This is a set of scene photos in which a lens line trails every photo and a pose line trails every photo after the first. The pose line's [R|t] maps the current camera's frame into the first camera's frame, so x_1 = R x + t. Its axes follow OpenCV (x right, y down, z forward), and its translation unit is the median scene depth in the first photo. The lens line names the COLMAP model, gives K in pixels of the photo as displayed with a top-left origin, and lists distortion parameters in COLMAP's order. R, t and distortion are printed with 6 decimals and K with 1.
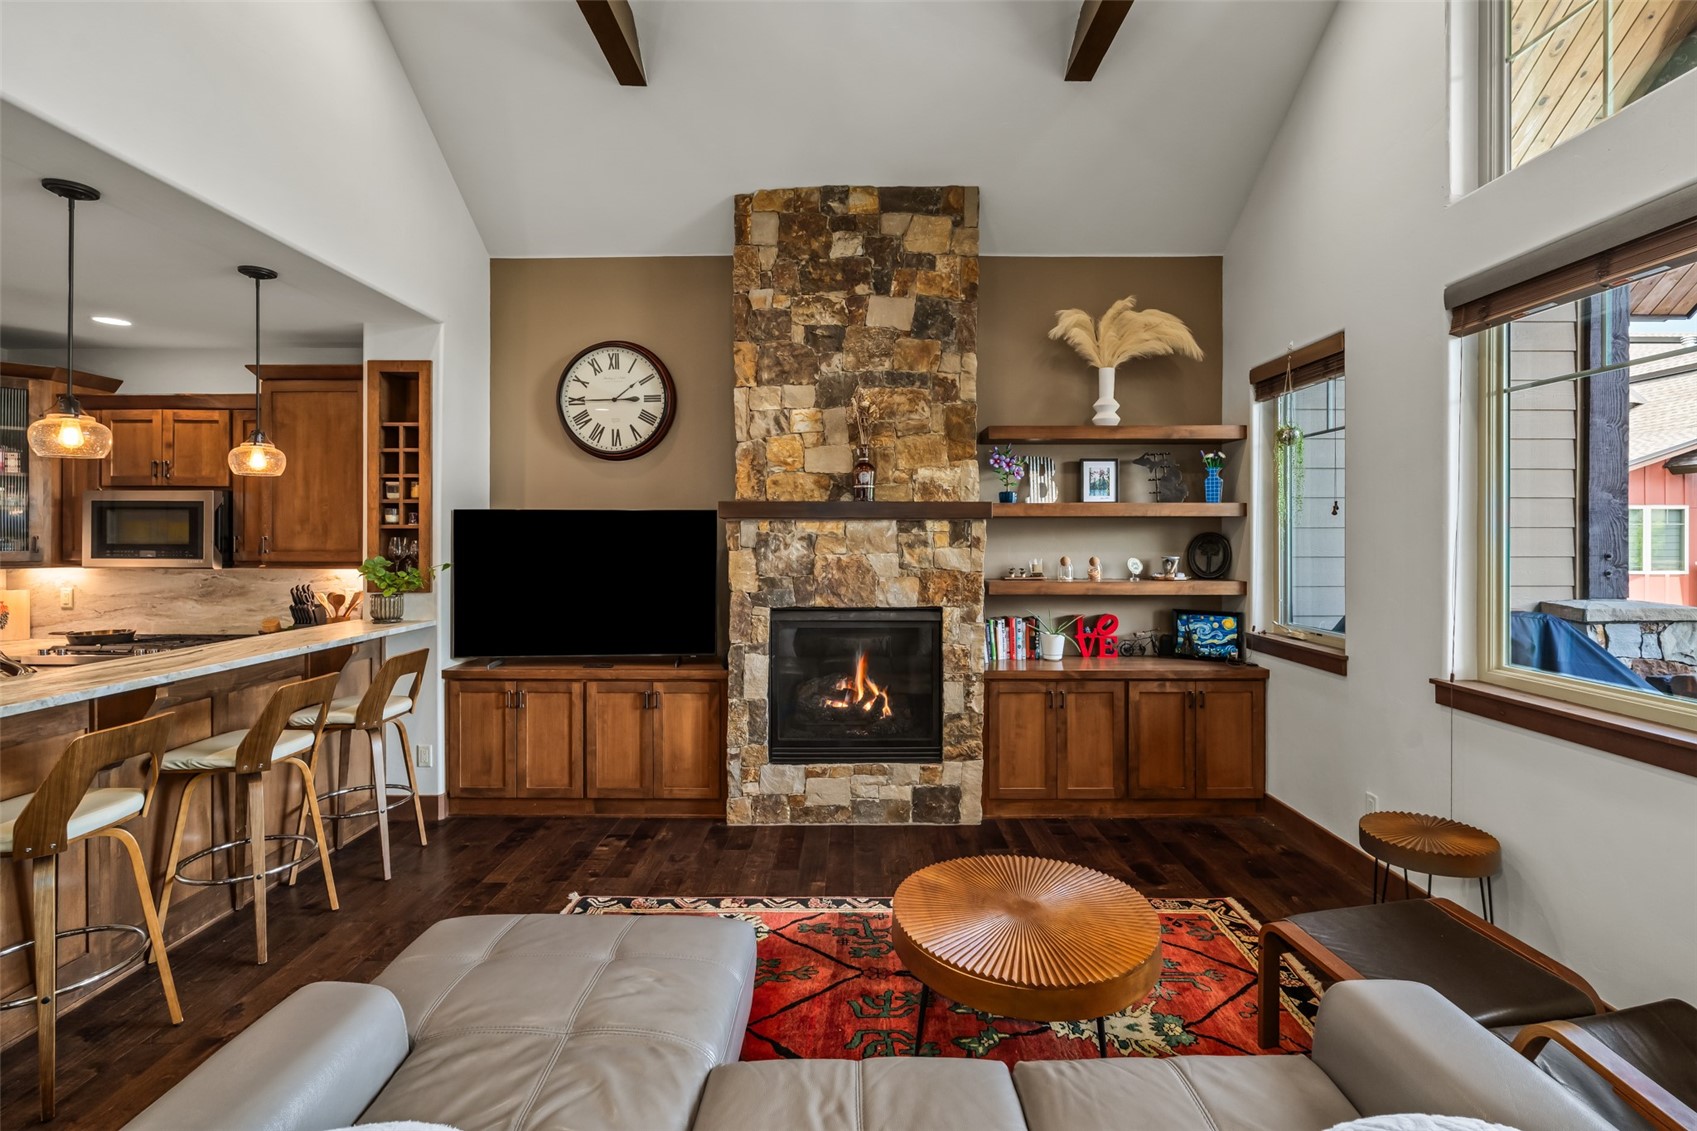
lens RADIAL K [[774.5, 0, 853.7], [0, 774.5, 541.7], [0, 0, 1]] dist [-0.004978, 0.001481]
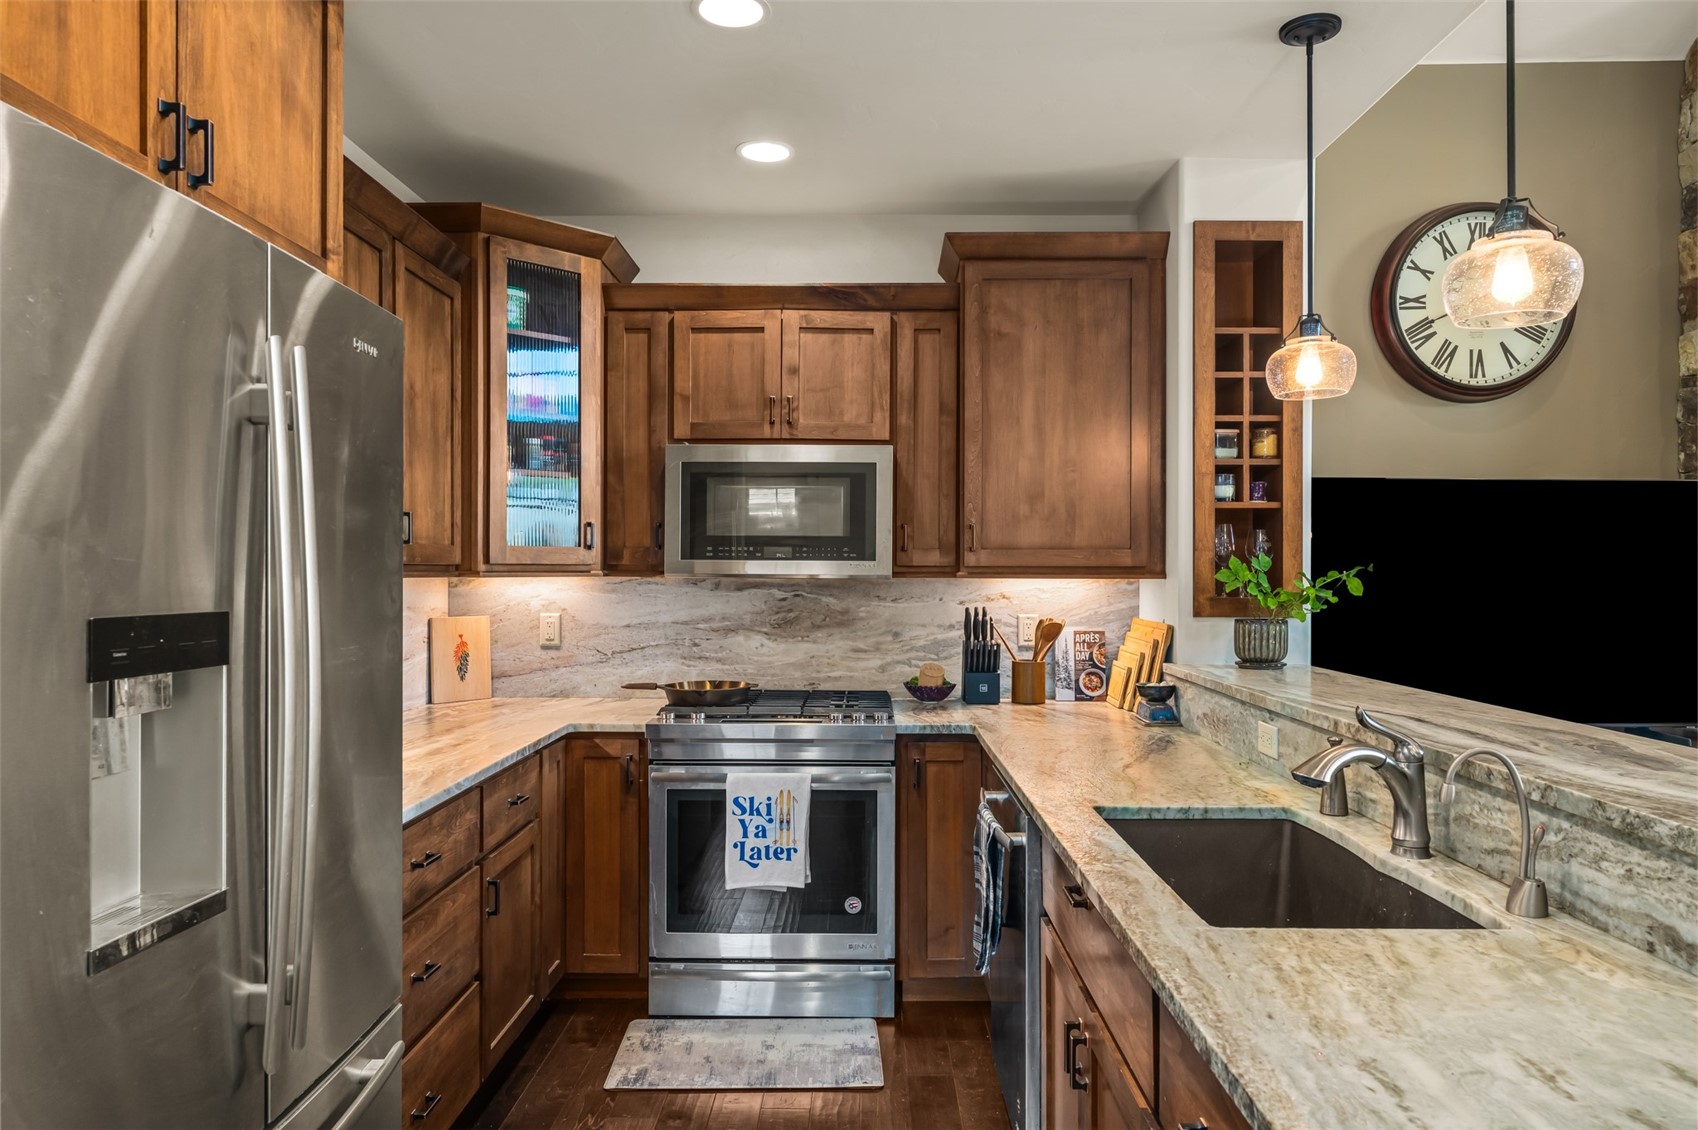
lens RADIAL K [[1096.4, 0, 847.4], [0, 1096.4, 575.3], [0, 0, 1]] dist [-0.004252, -0.001046]
pose [[0.999963, 0.001843, -0.008434, -0.850439], [-0.001859, 0.999996, -0.001900, 0.034730], [0.008431, 0.001916, 0.999963, 0.159948]]
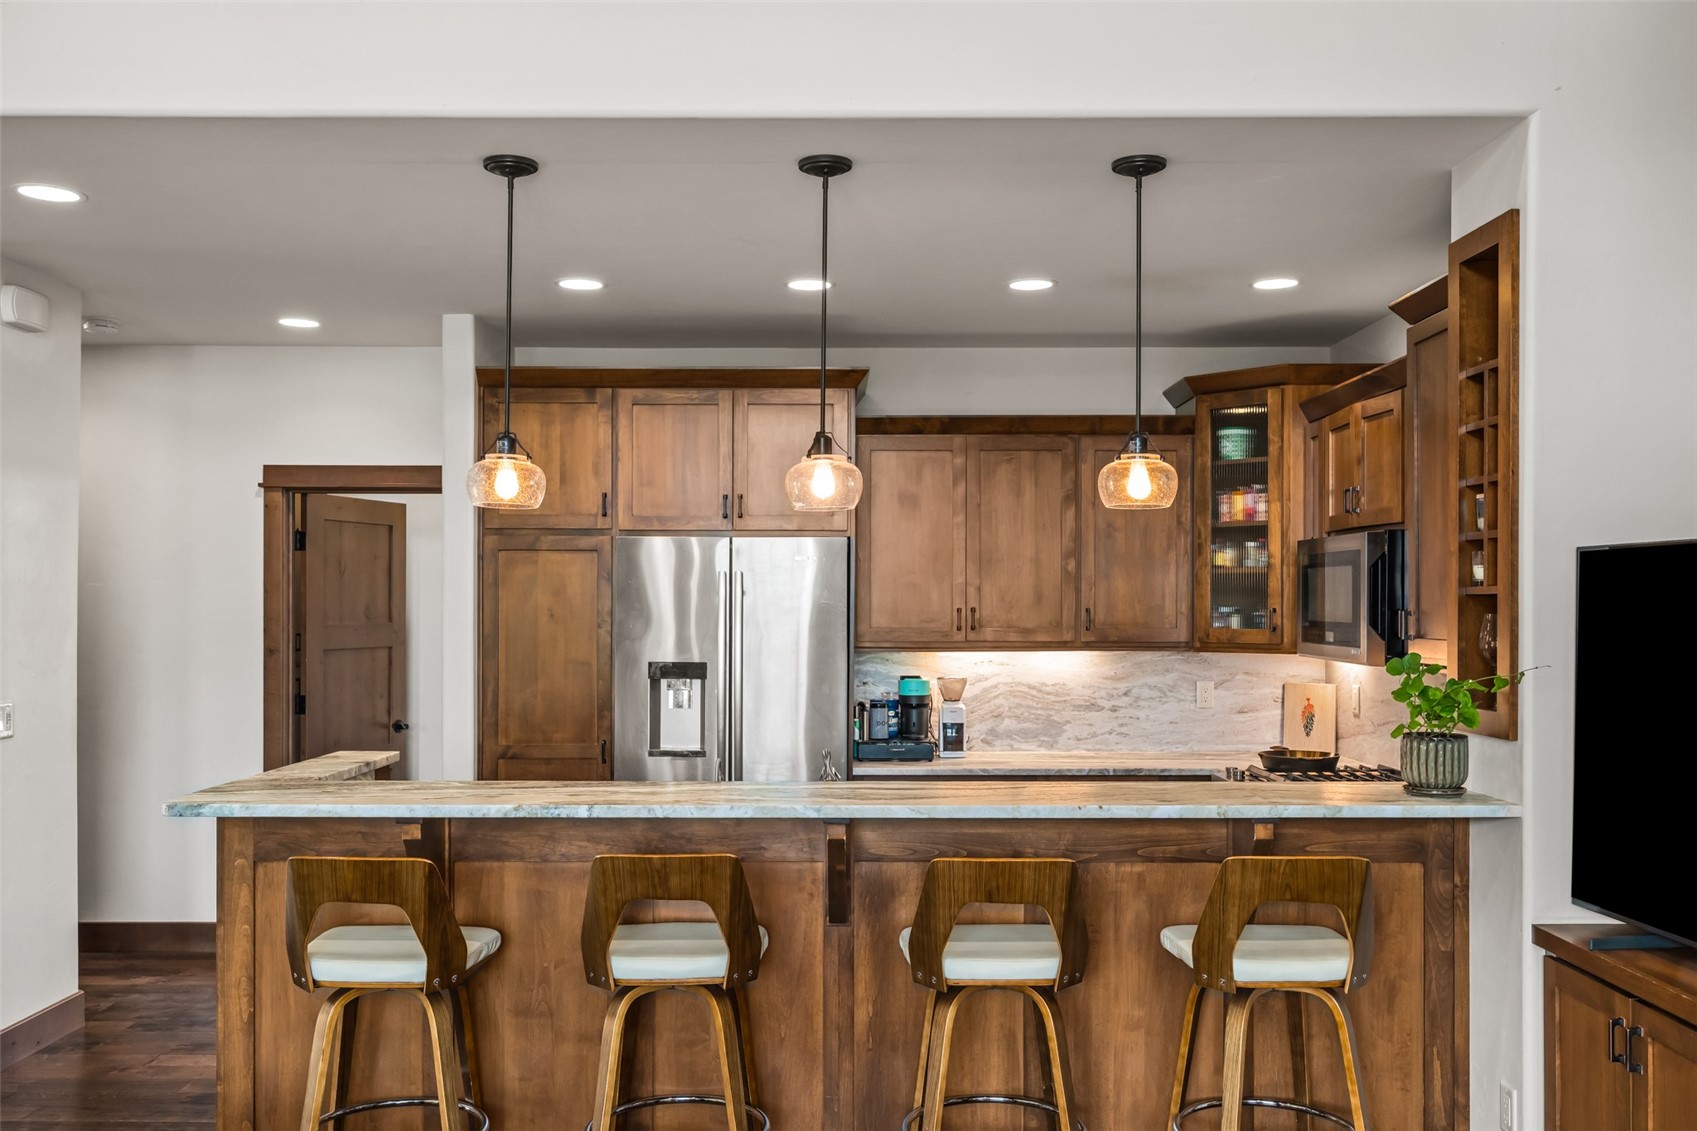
lens RADIAL K [[1428.0, 0, 841.1], [0, 1428.0, 601.5], [0, 0, 1]] dist [-0.003134, 0.010925]
pose [[-0.002254, -0.001610, -0.999996, 0.250178], [-0.005106, 0.999986, -0.001599, -0.008760], [0.999984, 0.005103, -0.002262, 0.599605]]
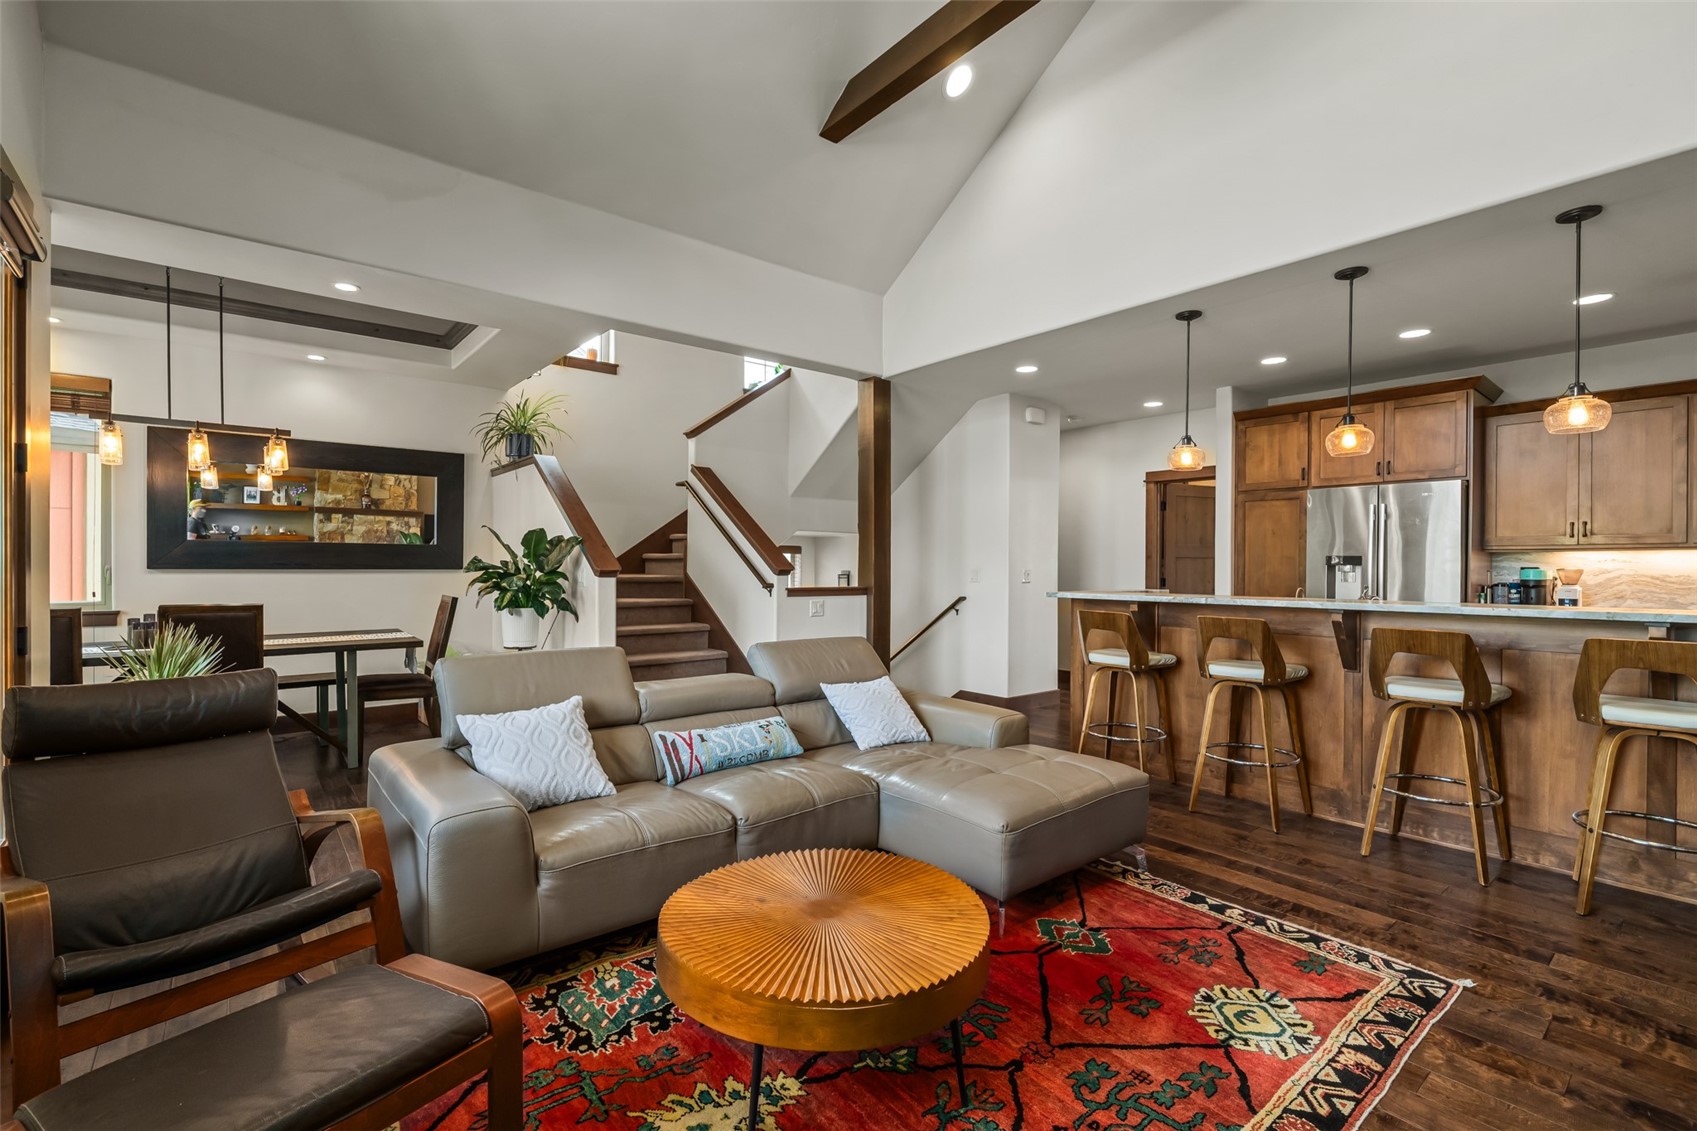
lens RADIAL K [[755.2, 0, 846.8], [0, 755.2, 568.3], [0, 0, 1]] dist [-0.001375, -0.000473]
pose [[-0.772823, -0.003137, -0.634613, 0.382804], [-0.008190, 0.999954, 0.005031, 0.064183], [0.634568, 0.009086, -0.772813, 0.886766]]
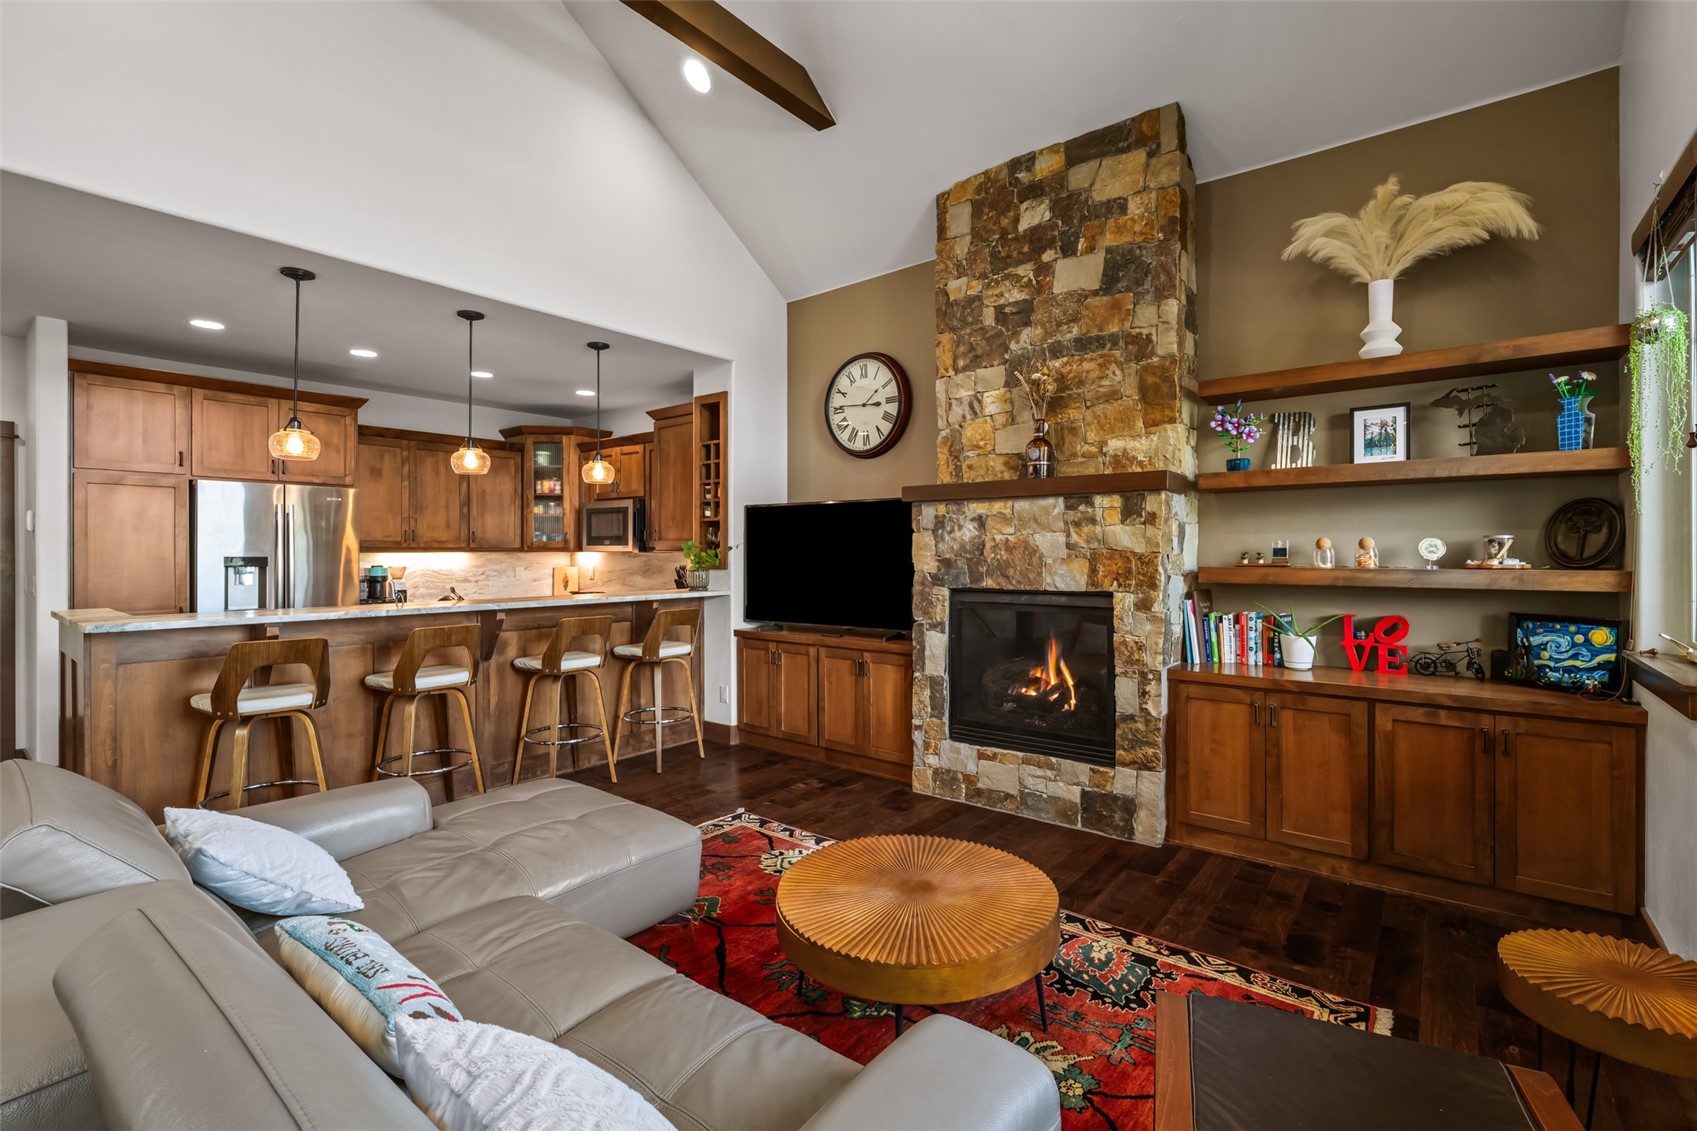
lens RADIAL K [[755.2, 0, 857.7], [0, 755.2, 554.9], [0, 0, 1]] dist [-0.001375, -0.000473]
pose [[0.786433, 0.001148, -0.617674, 0.397668], [-0.001253, 0.999999, 0.000264, 0.039632], [0.617674, 0.000566, 0.786434, 0.130491]]
